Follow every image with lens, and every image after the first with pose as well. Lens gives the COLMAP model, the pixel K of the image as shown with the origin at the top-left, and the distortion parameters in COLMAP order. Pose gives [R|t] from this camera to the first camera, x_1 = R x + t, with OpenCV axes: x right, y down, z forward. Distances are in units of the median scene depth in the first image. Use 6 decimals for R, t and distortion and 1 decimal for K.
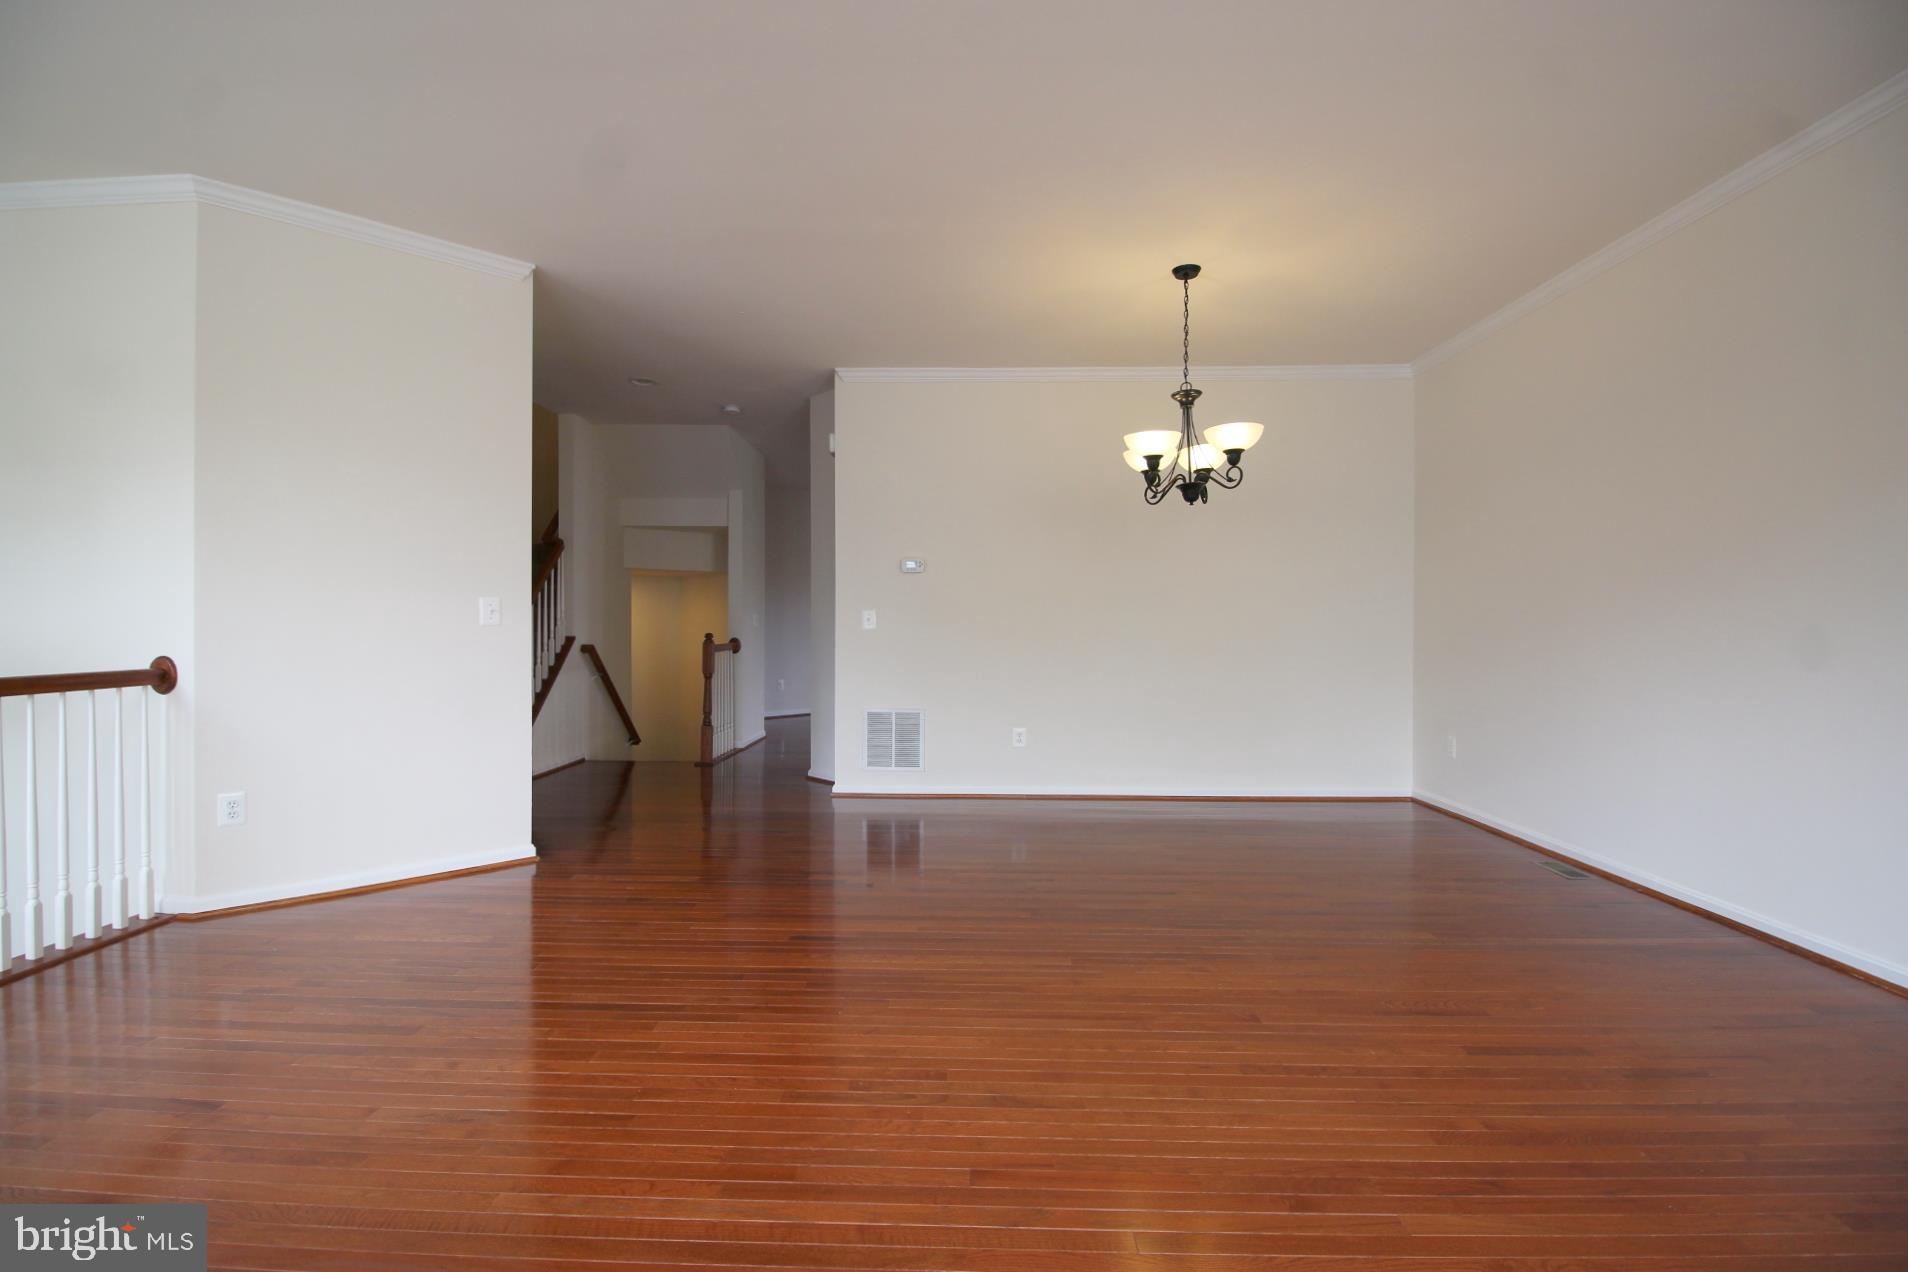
lens RADIAL K [[879.6, 0, 947.4], [0, 879.6, 629.9], [0, 0, 1]] dist [-0.003104, -0.009839]
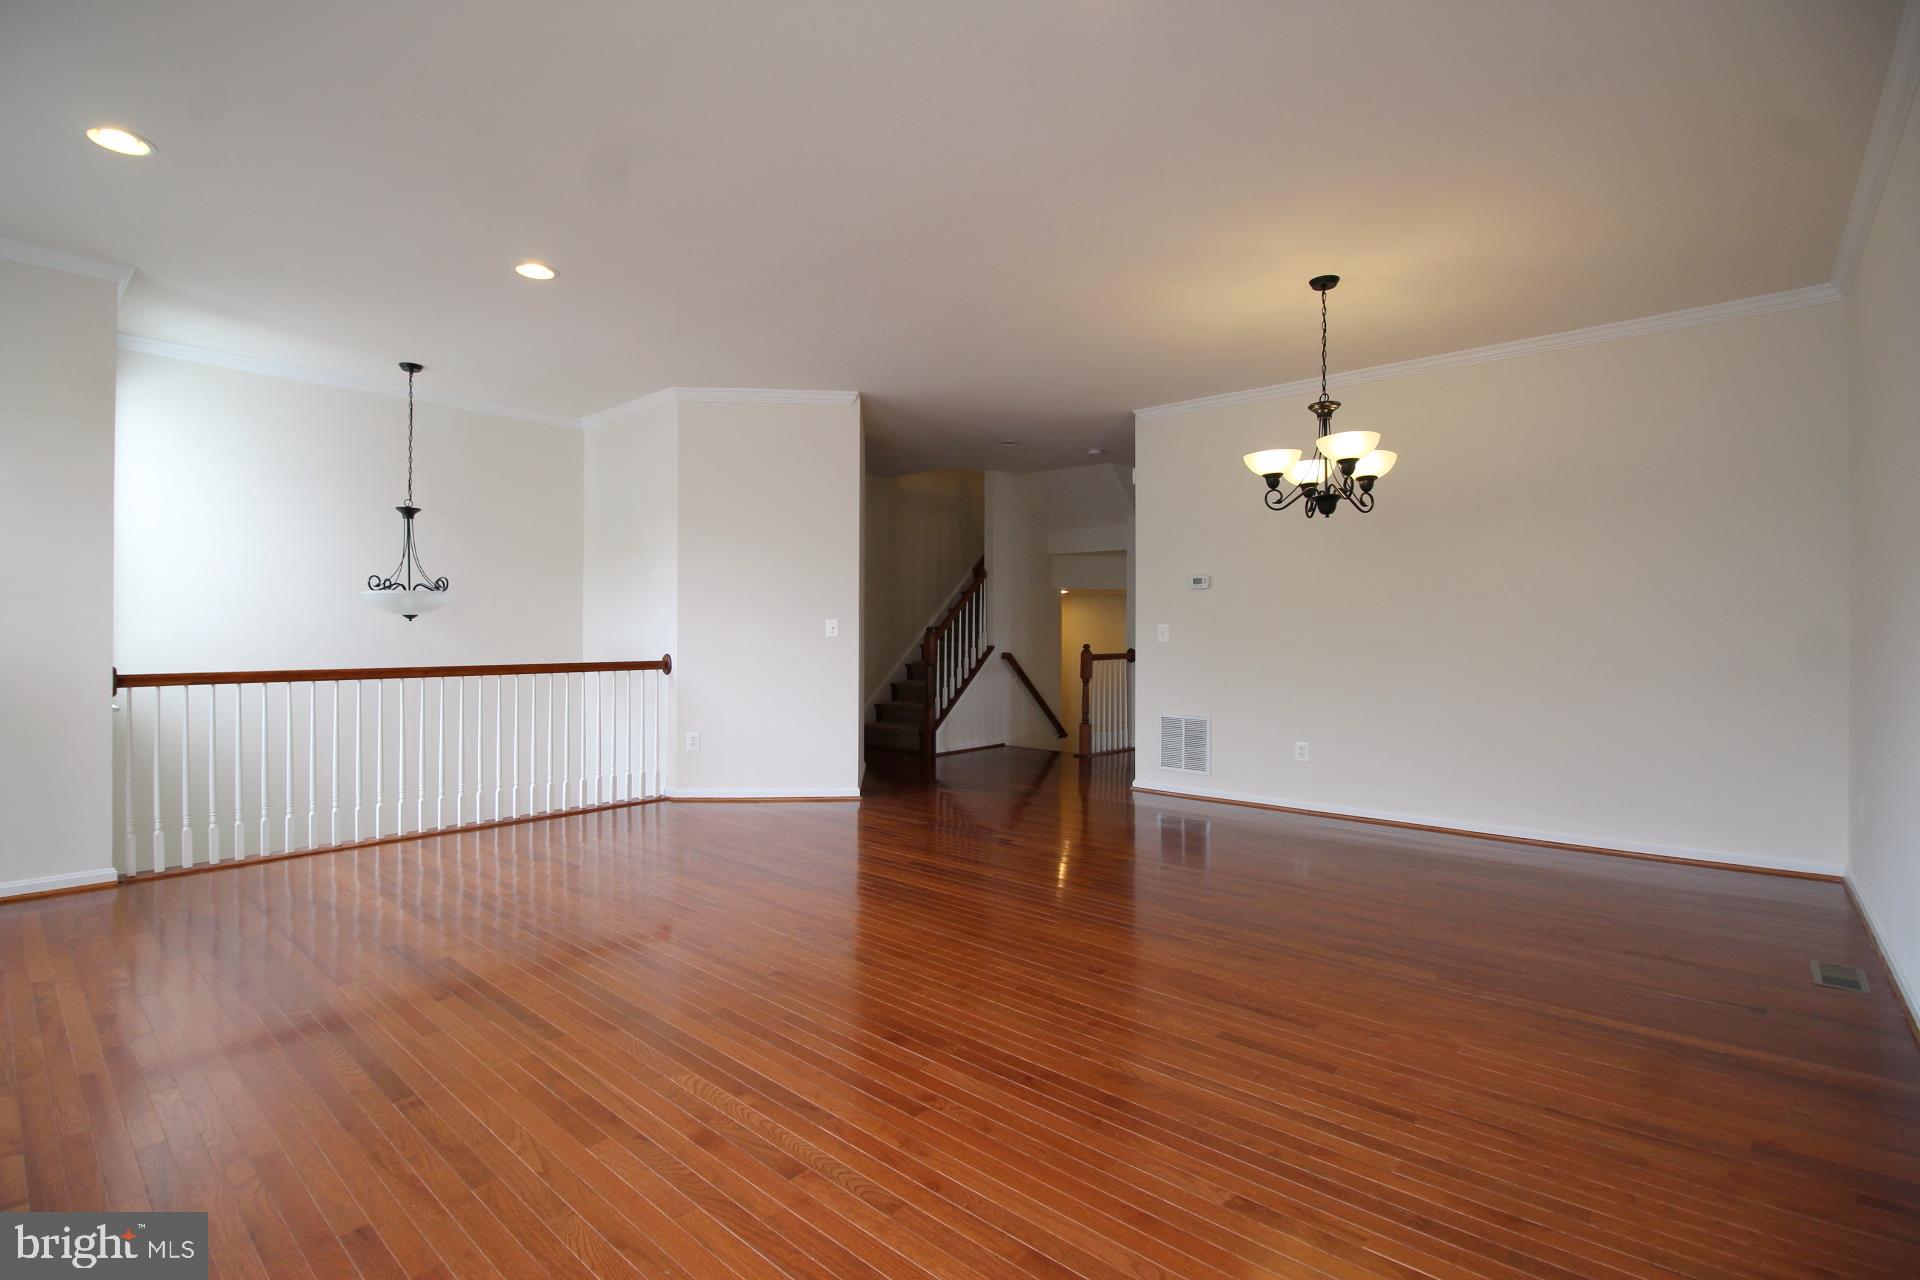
lens RADIAL K [[885.2, 0, 953.4], [0, 885.2, 633.9], [0, 0, 1]] dist [-0.003104, -0.009839]
pose [[0.769296, 0.000472, -0.638892, 0.421025], [-0.005822, 0.999963, -0.006272, -0.001995], [0.638866, 0.008545, 0.769271, -0.021979]]
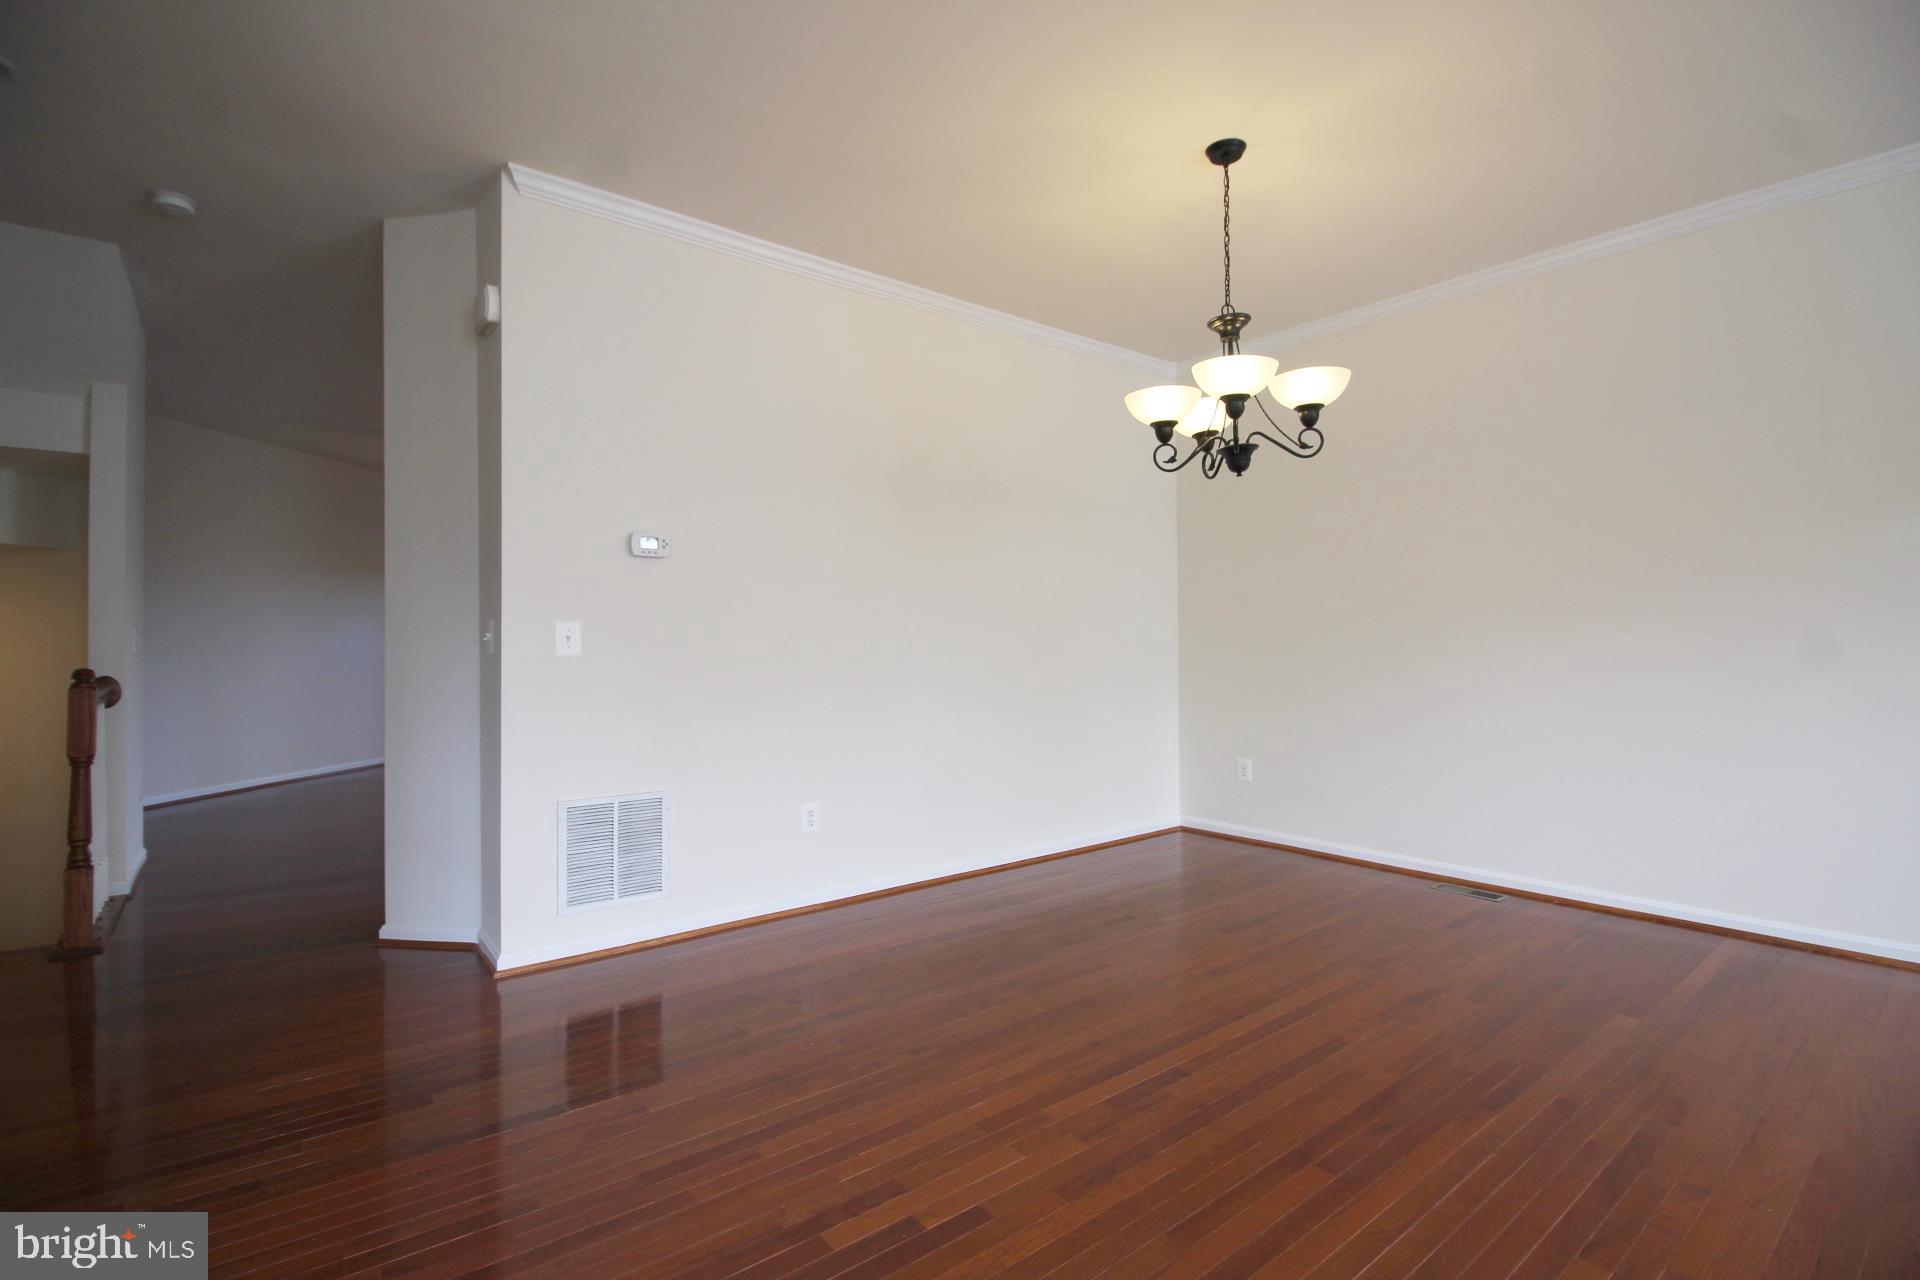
lens RADIAL K [[885.2, 0, 953.4], [0, 885.2, 633.9], [0, 0, 1]] dist [-0.003104, -0.009839]
pose [[0.771007, 0.000223, 0.636827, -0.257905], [0.010774, 0.999852, -0.013394, -0.004566], [-0.636736, 0.017188, 0.770890, 0.424665]]
